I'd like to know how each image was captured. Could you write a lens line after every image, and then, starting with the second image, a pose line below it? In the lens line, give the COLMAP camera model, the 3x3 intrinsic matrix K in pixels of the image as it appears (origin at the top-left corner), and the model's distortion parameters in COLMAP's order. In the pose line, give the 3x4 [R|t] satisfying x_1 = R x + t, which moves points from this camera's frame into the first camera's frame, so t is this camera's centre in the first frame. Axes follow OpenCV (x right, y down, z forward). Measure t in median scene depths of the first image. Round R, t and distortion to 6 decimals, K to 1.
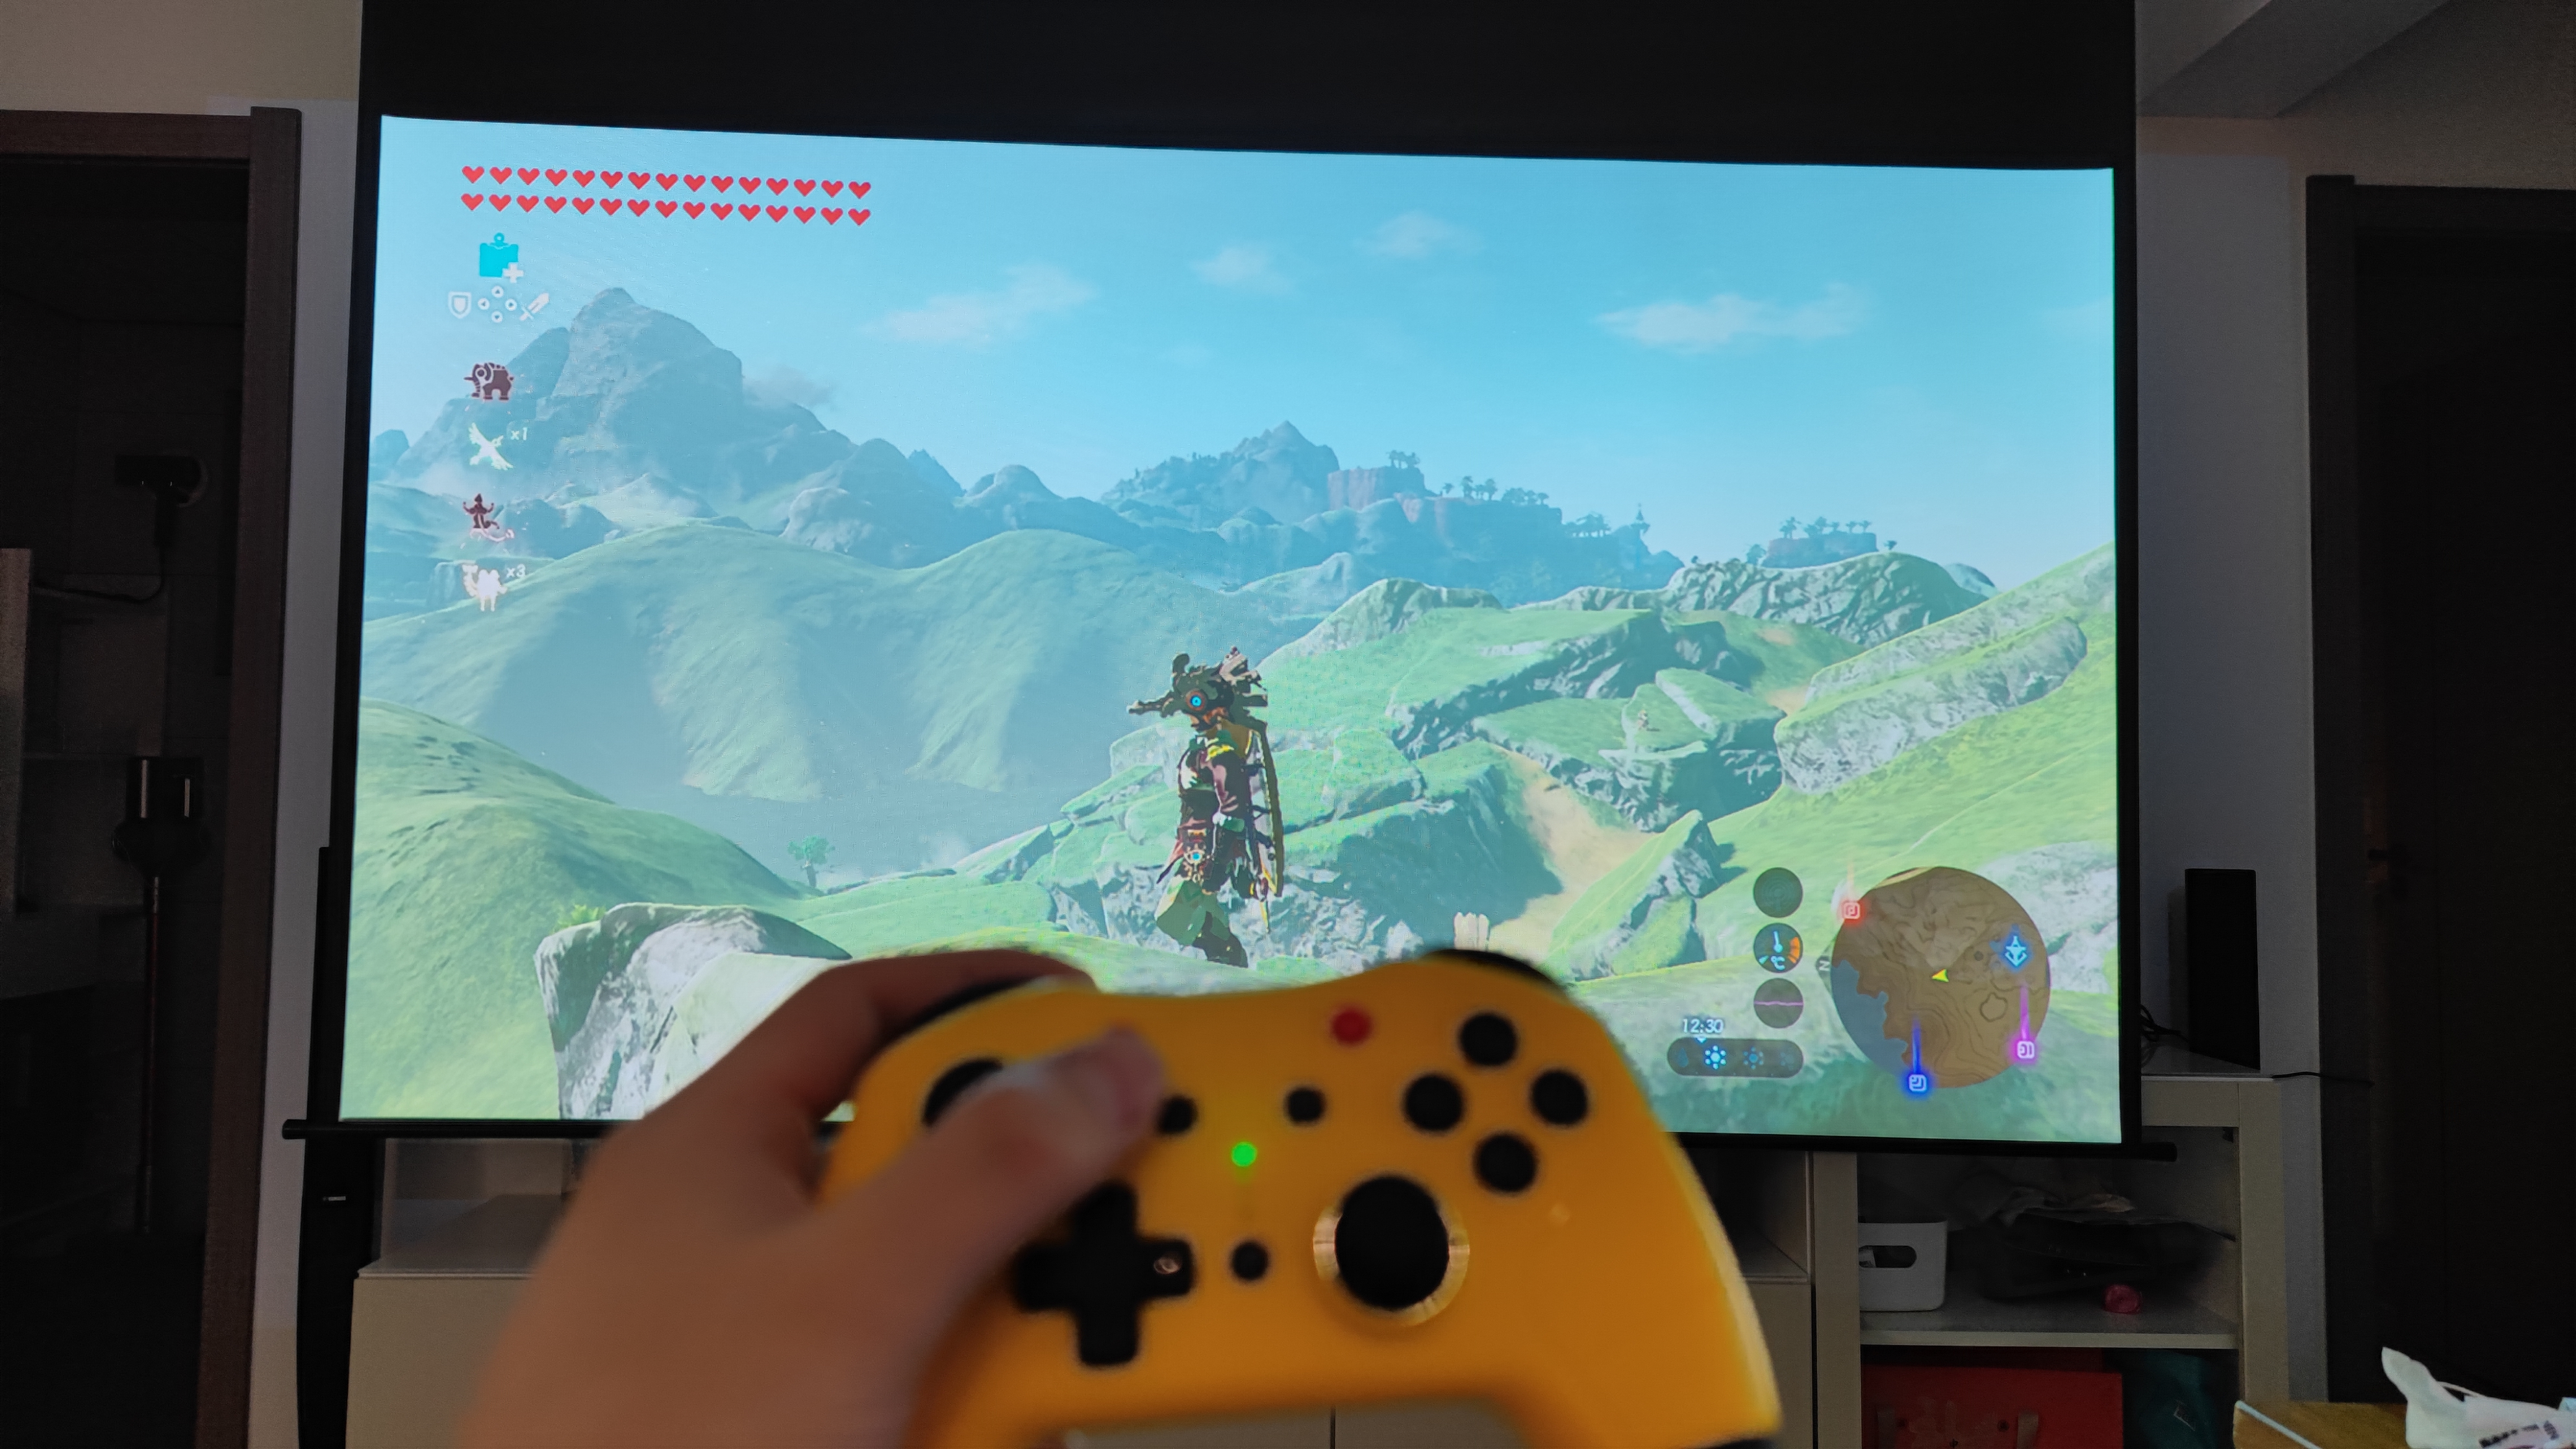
lens RADIAL K [[1718.2, 0, 1297.0], [0, 1718.2, 717.9], [0, 0, 1]] dist [-0.007153, -0.007213]
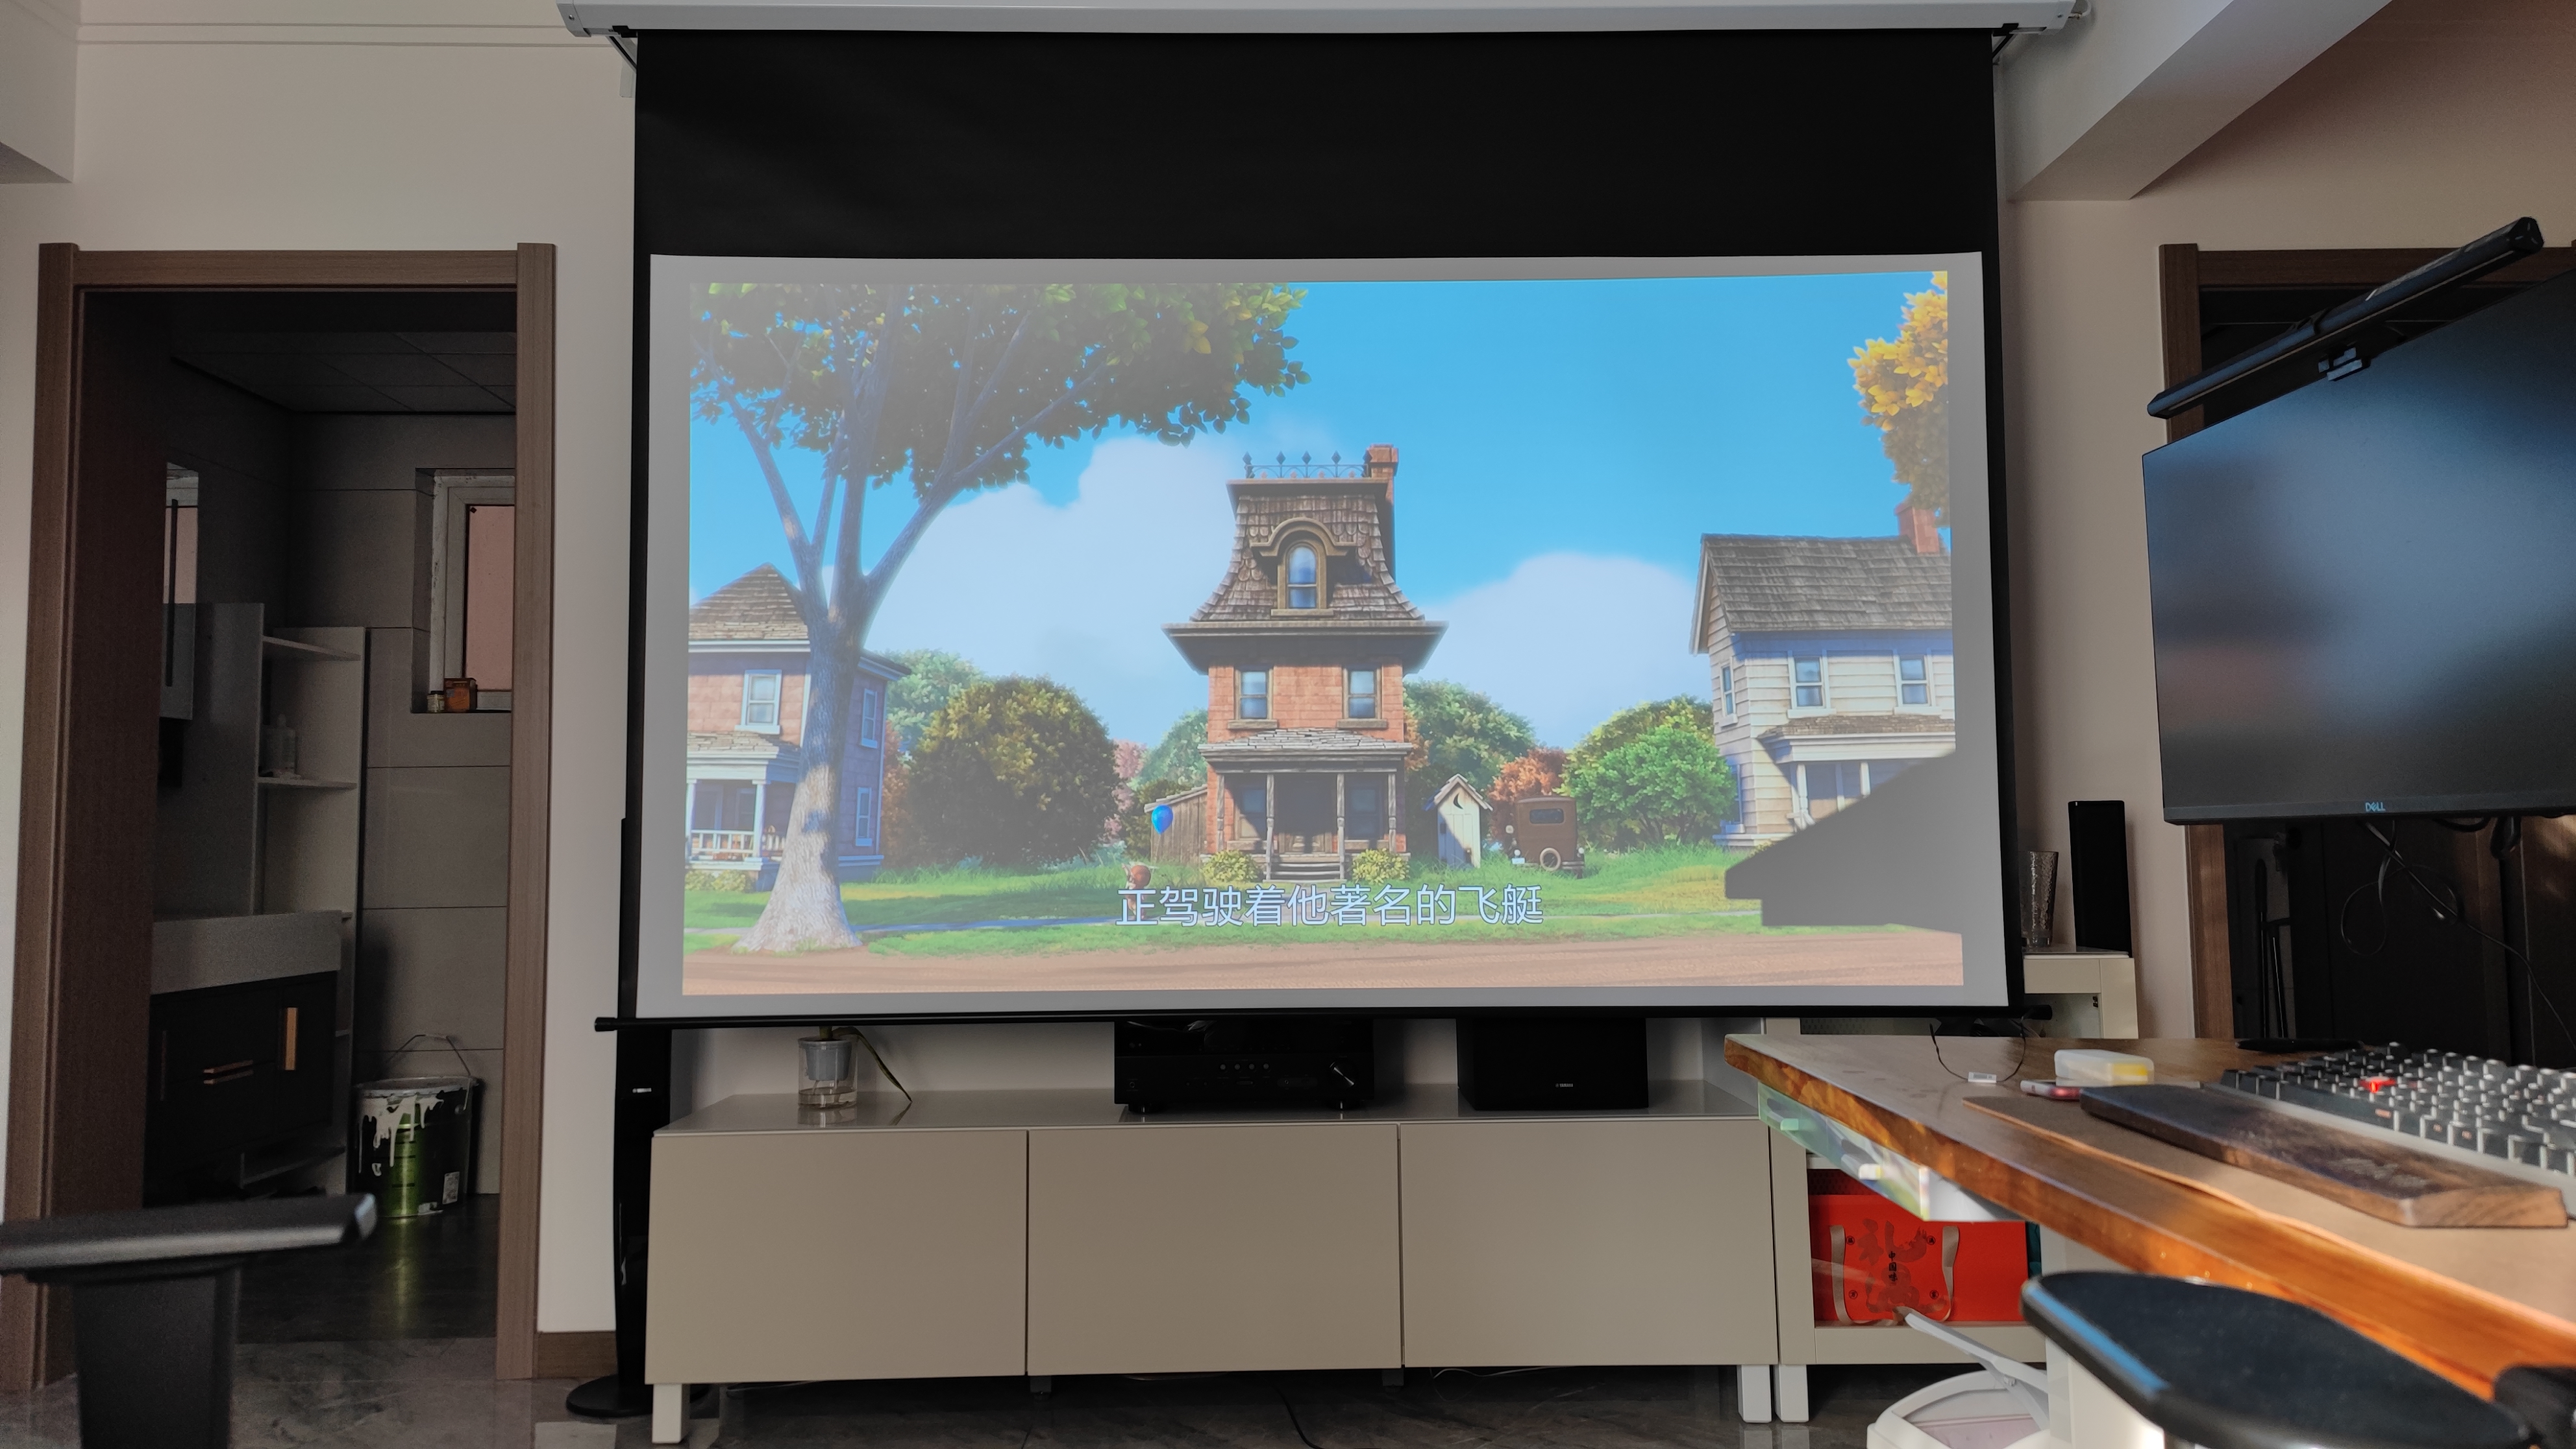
lens RADIAL K [[1706.8, 0, 1299.3], [0, 1706.8, 734.8], [0, 0, 1]] dist [0.000893, 0.003122]
pose [[0.999471, -0.026955, -0.018182, -0.020318], [0.026731, 0.999565, -0.012439, 0.043249], [0.018509, 0.011946, 0.999757, -0.279660]]
